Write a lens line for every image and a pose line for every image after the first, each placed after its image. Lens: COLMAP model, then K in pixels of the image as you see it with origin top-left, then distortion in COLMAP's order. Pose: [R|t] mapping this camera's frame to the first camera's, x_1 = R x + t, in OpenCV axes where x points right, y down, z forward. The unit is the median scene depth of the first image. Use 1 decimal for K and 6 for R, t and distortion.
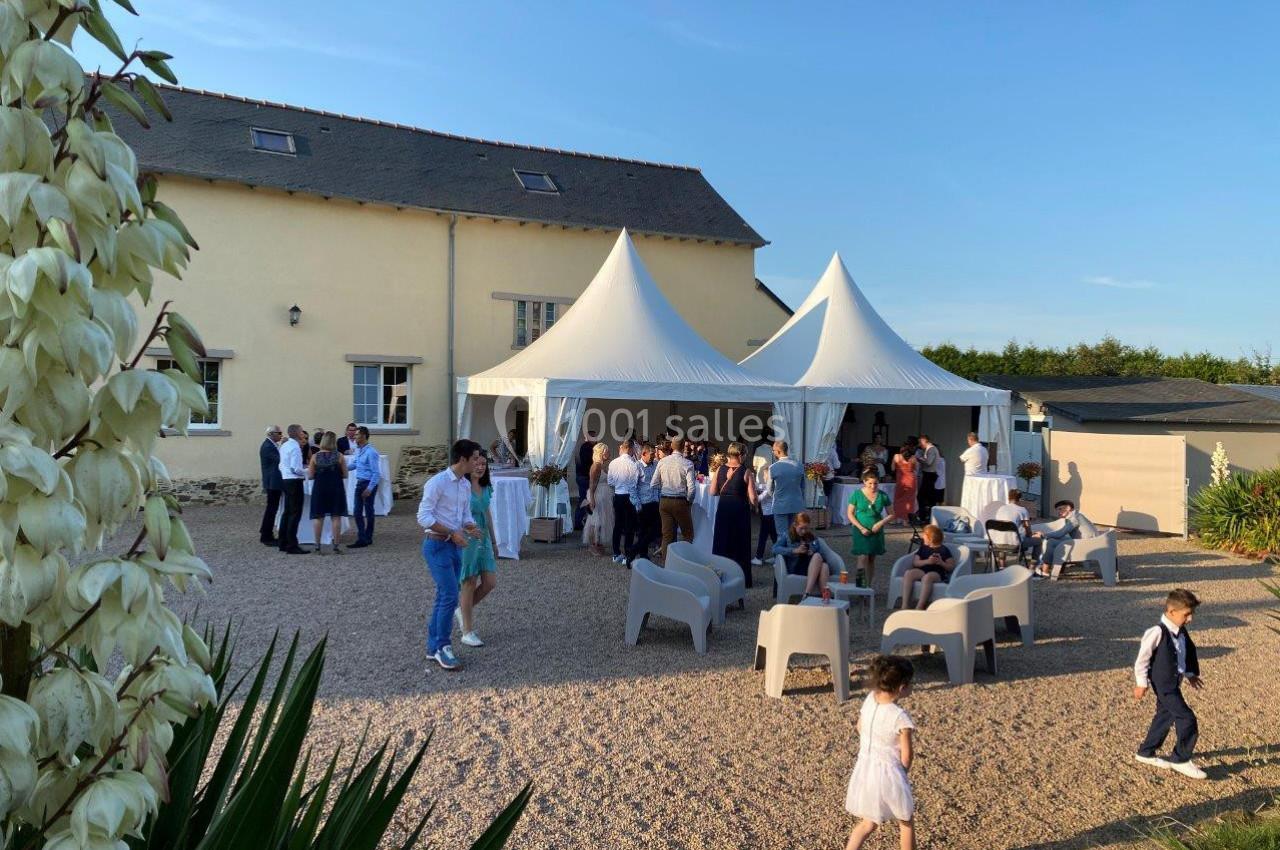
lens RADIAL K [[987.2, 0, 633.9], [0, 987.2, 431.5], [0, 0, 1]] dist [0.063207, -0.065230]
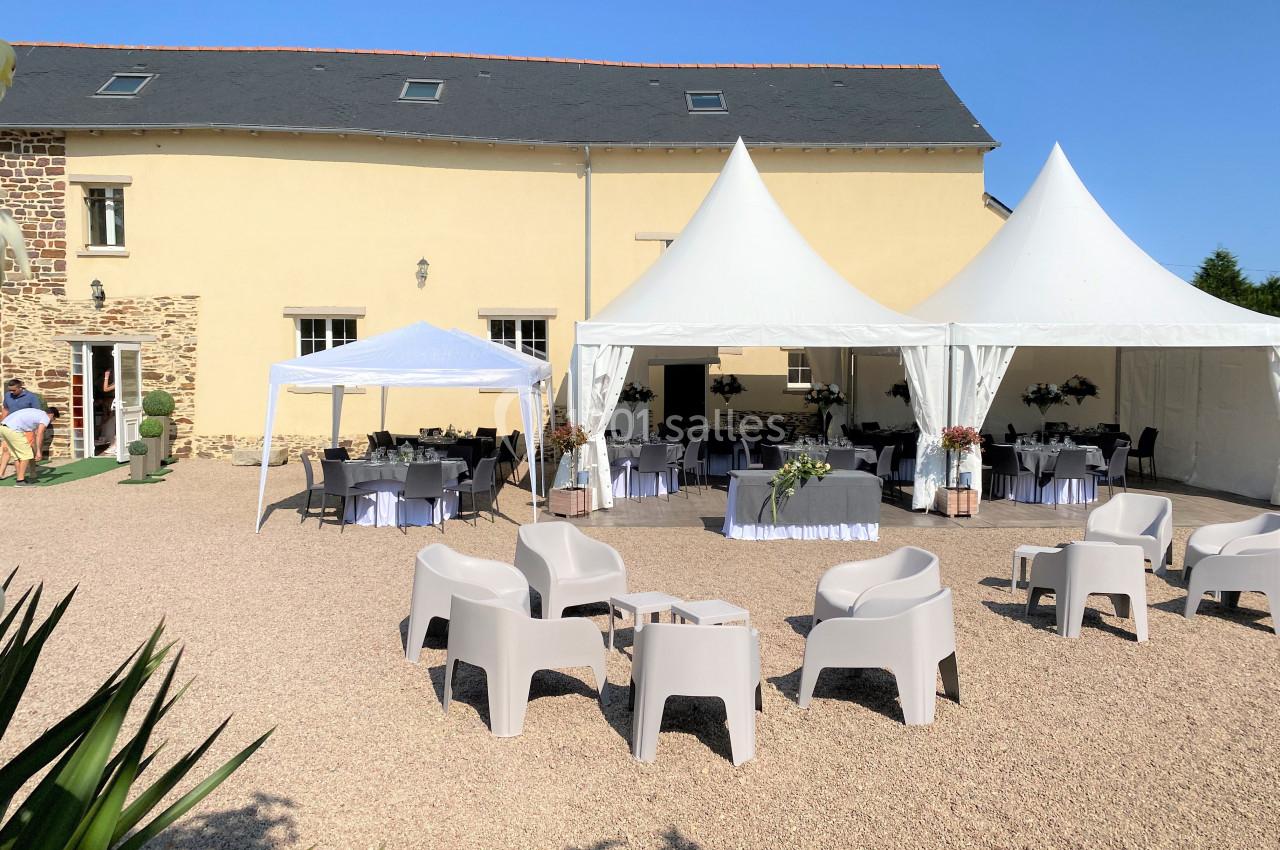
lens RADIAL K [[987.2, 0, 633.9], [0, 987.2, 431.5], [0, 0, 1]] dist [0.063207, -0.065230]
pose [[0.925757, 0.013708, -0.377871, 0.227616], [0.006378, 0.998634, 0.051854, -0.007924], [0.378066, -0.050414, 0.924405, 0.179247]]
